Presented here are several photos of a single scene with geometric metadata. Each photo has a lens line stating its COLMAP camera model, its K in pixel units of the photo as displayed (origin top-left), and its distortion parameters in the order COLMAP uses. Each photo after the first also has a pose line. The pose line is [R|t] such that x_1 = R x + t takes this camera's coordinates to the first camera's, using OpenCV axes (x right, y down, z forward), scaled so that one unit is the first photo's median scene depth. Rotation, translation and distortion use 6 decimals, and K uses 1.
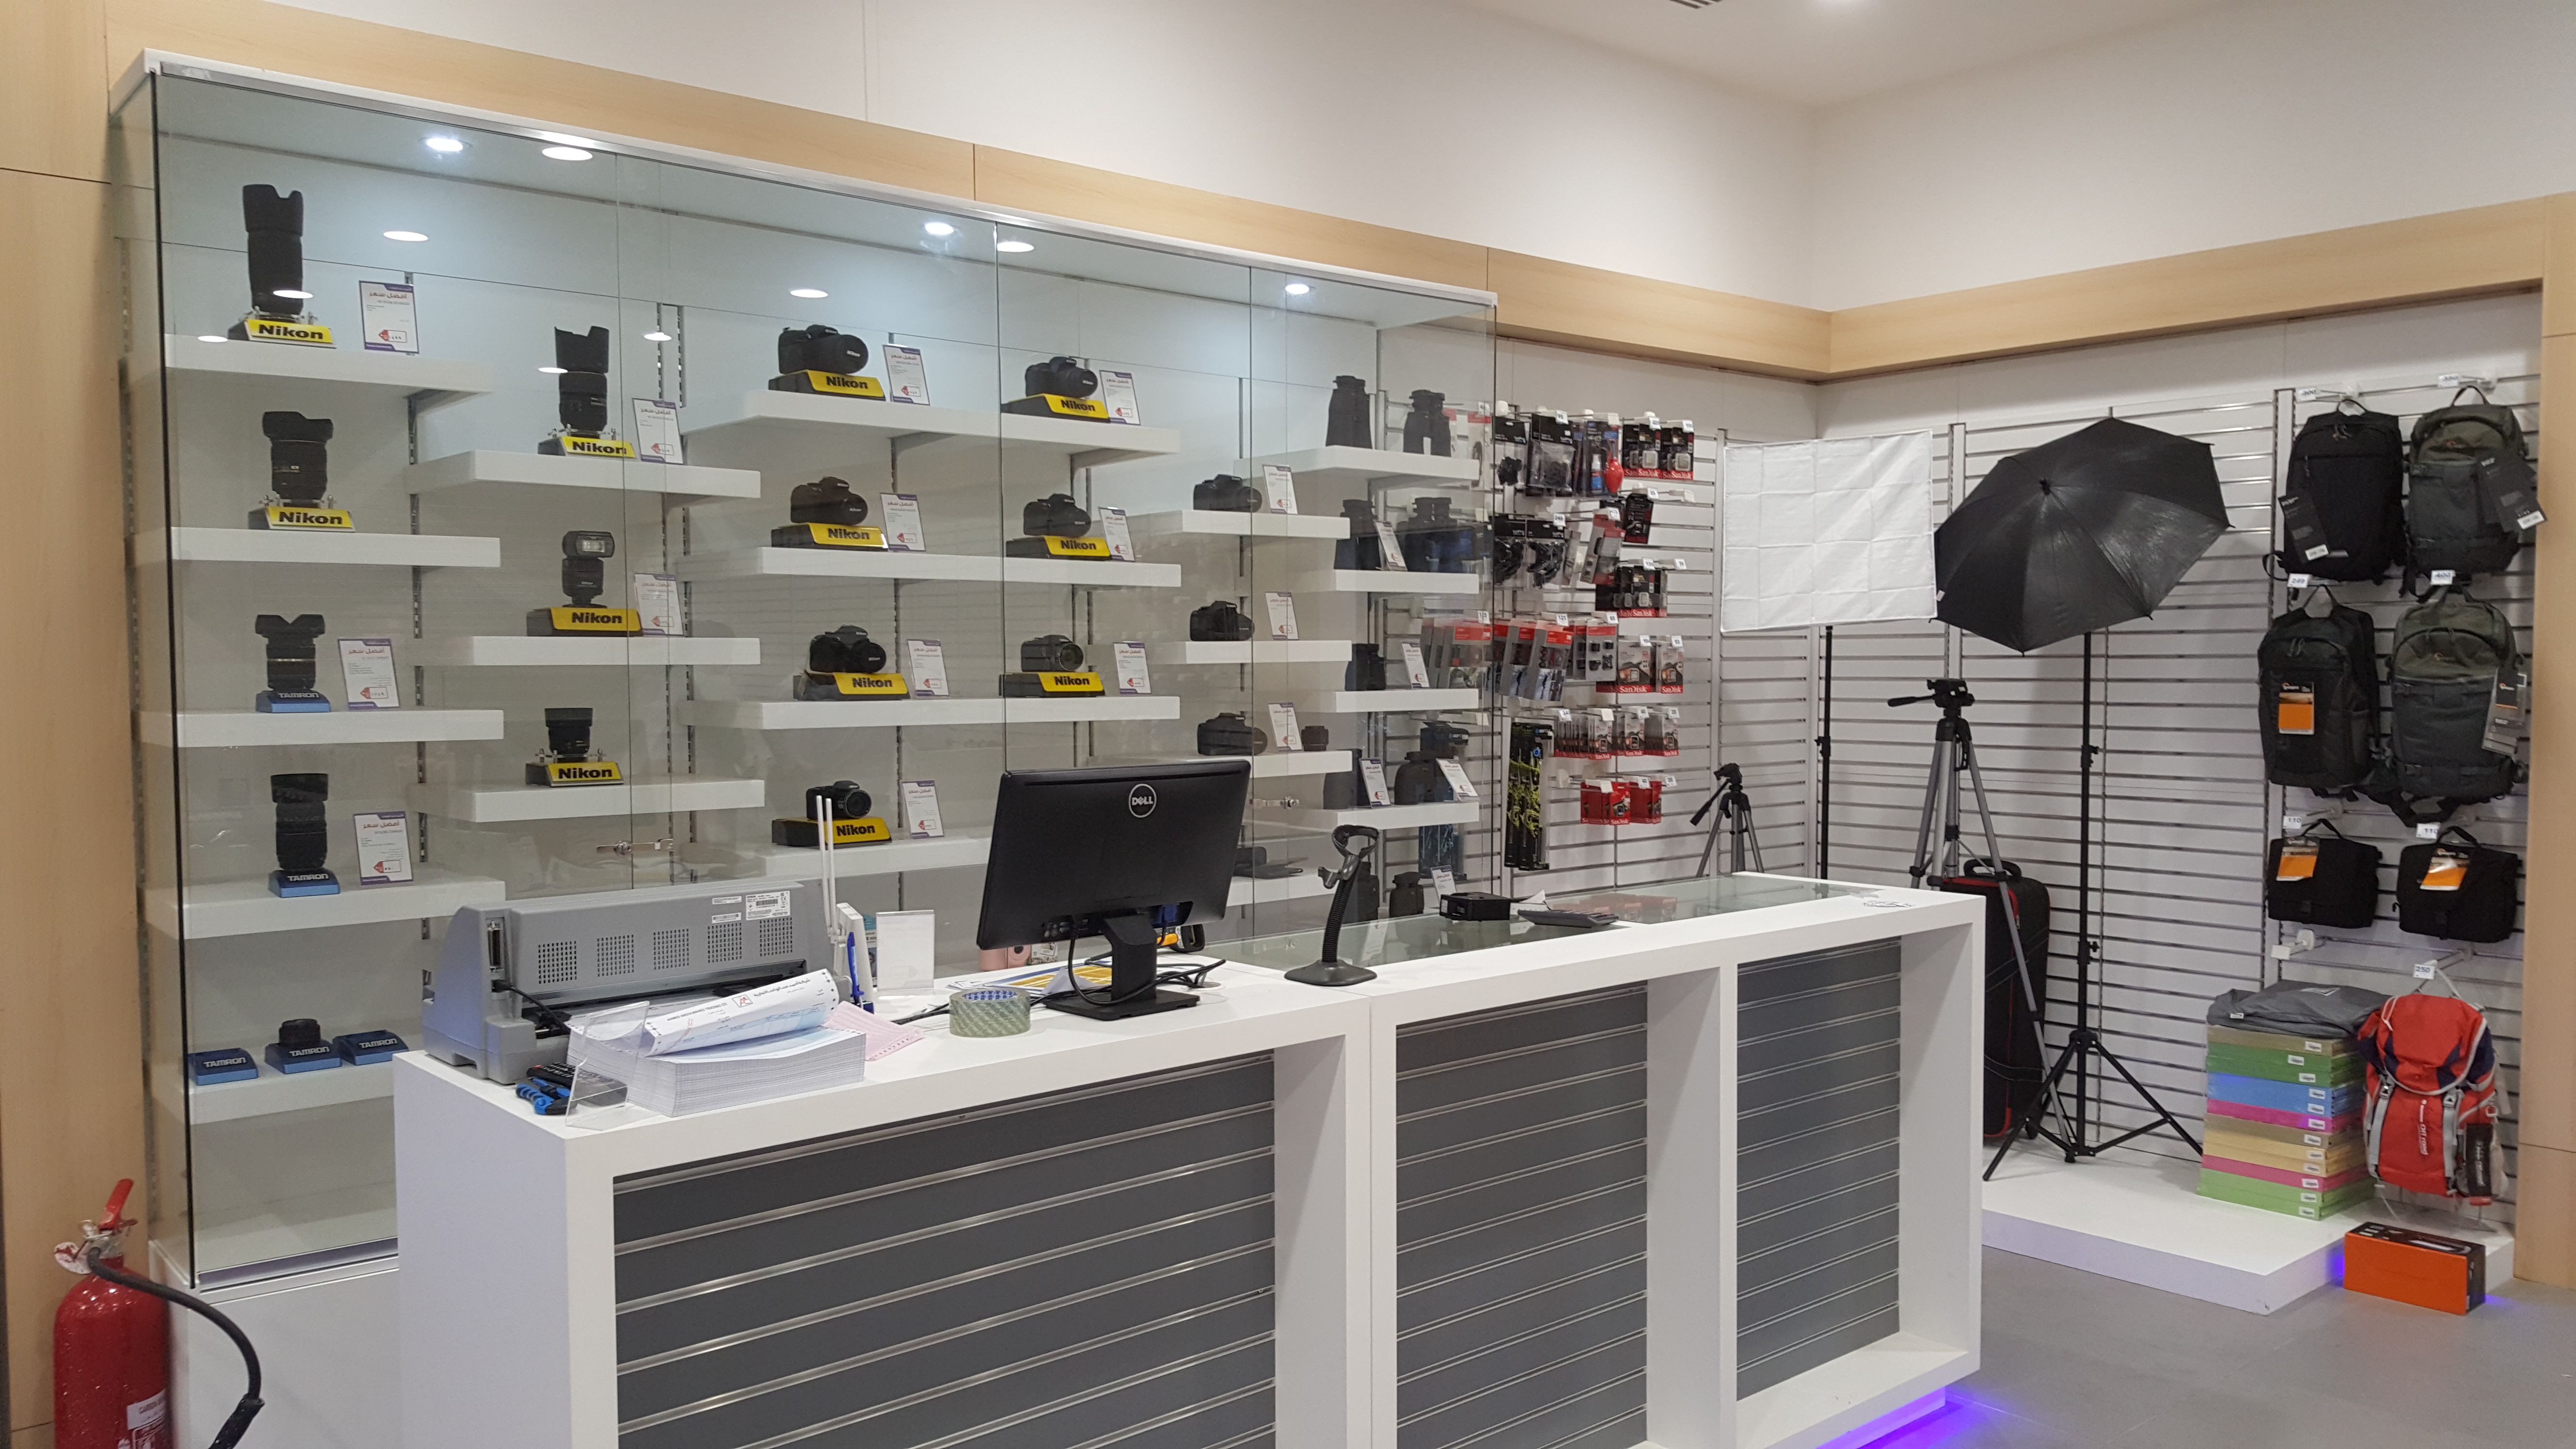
lens RADIAL K [[1883.2, 0, 1306.7], [0, 1883.2, 727.4], [0, 0, 1]] dist [0.005395, -0.006535]
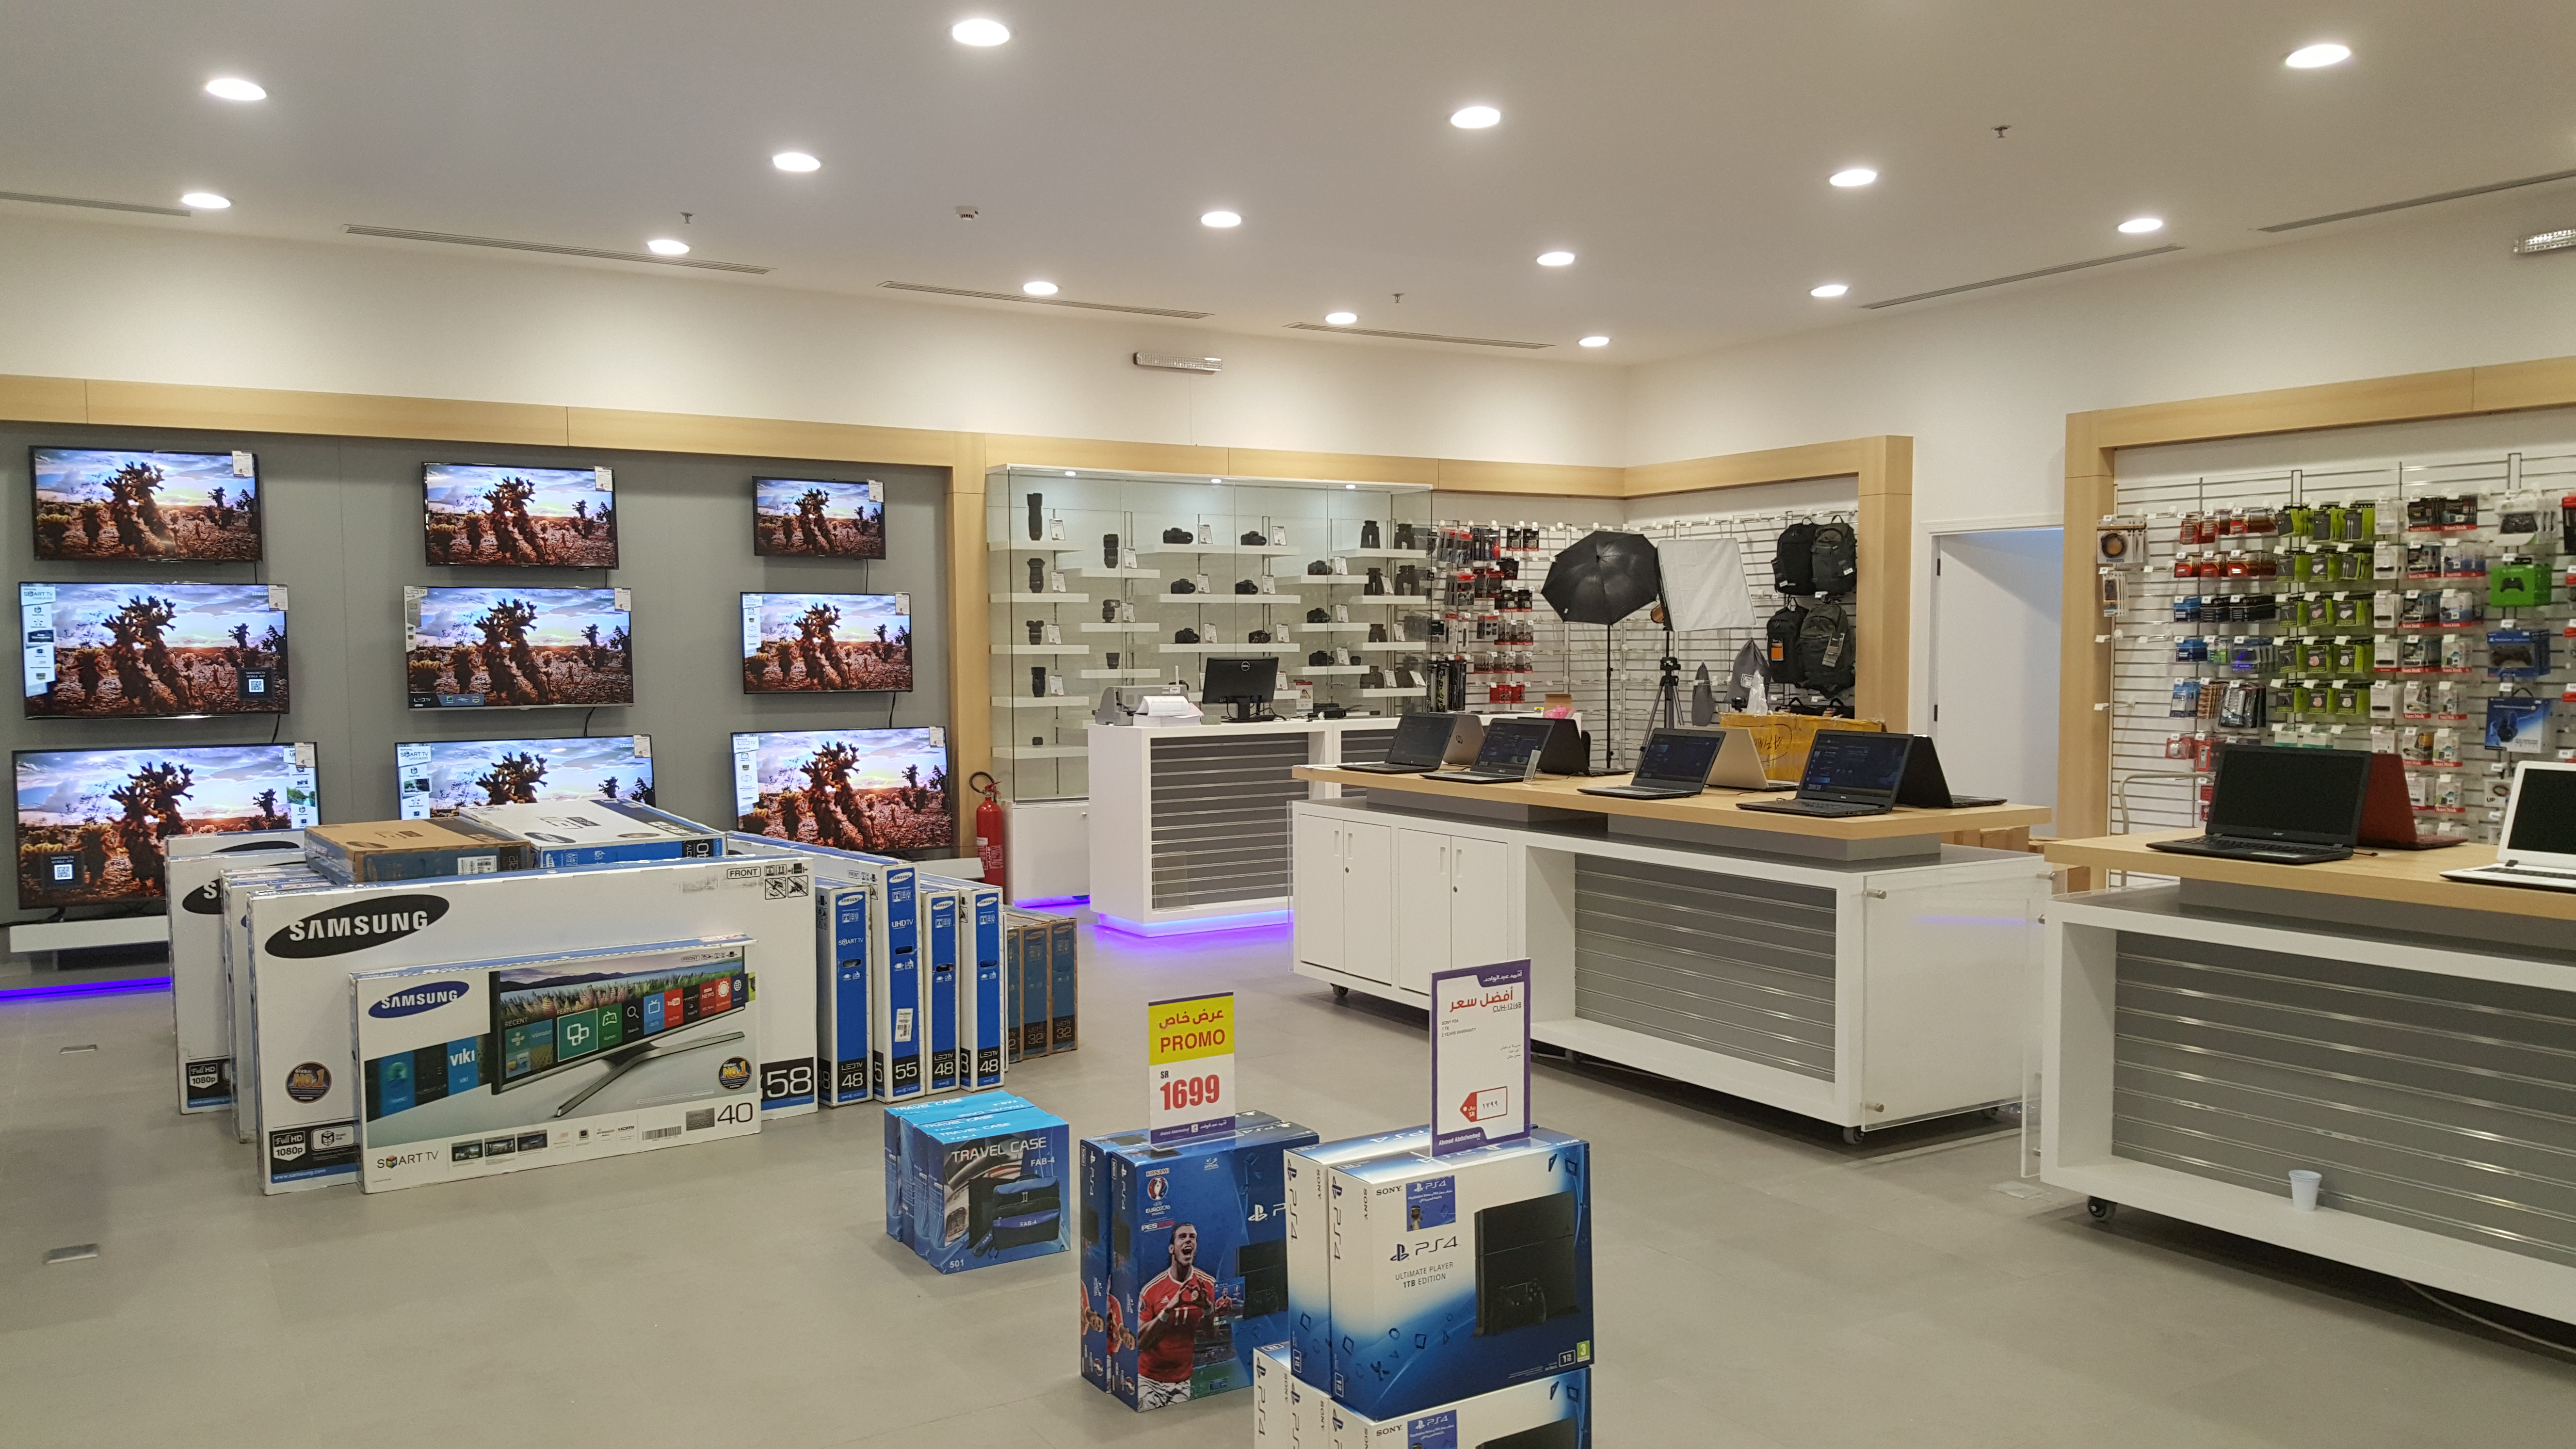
lens RADIAL K [[1883.2, 0, 1273.0], [0, 1883.2, 718.8], [0, 0, 1]] dist [0.005395, -0.006535]
pose [[0.987827, 0.002200, -0.155543, 0.292625], [-0.001296, 0.999982, 0.005917, 0.070167], [0.155553, -0.005643, 0.987811, -1.569311]]
